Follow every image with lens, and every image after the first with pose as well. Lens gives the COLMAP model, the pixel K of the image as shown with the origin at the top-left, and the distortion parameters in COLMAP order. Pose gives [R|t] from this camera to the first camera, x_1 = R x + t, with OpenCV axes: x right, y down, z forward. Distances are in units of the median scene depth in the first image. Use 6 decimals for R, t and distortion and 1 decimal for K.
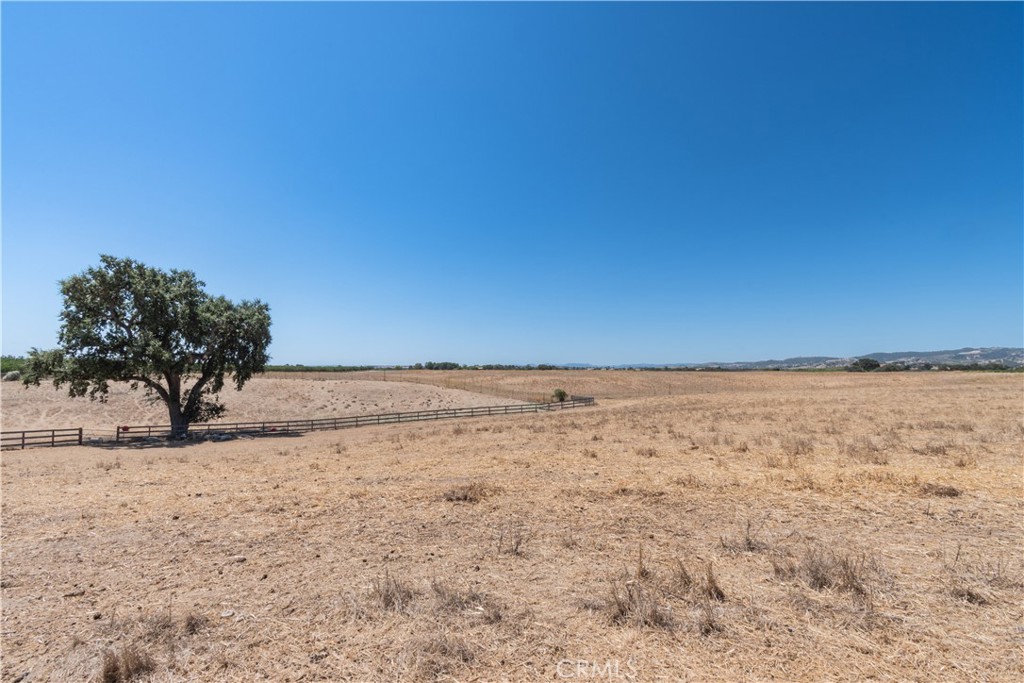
lens RADIAL K [[451.8, 0, 508.0], [0, 451.8, 343.6], [0, 0, 1]] dist [-0.001685, -0.001150]
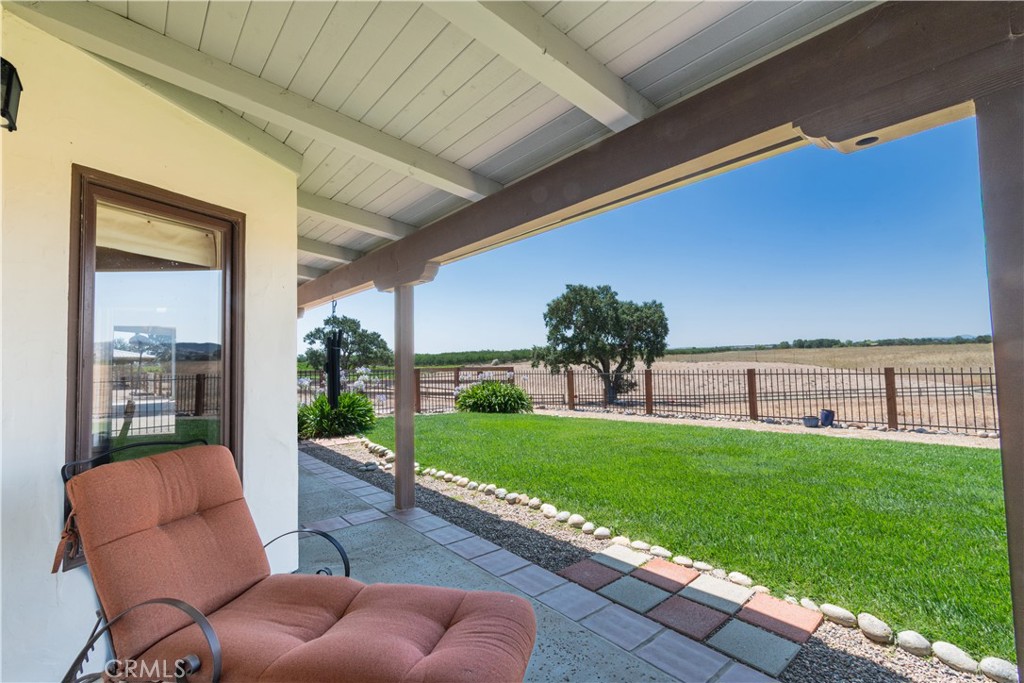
lens RADIAL K [[451.8, 0, 508.0], [0, 451.8, 343.6], [0, 0, 1]] dist [-0.001685, -0.001150]
pose [[0.736986, -0.043731, -0.674492, 0.000632], [0.070500, 0.997435, 0.012363, -0.020817], [0.672221, -0.056664, 0.738179, -0.251918]]
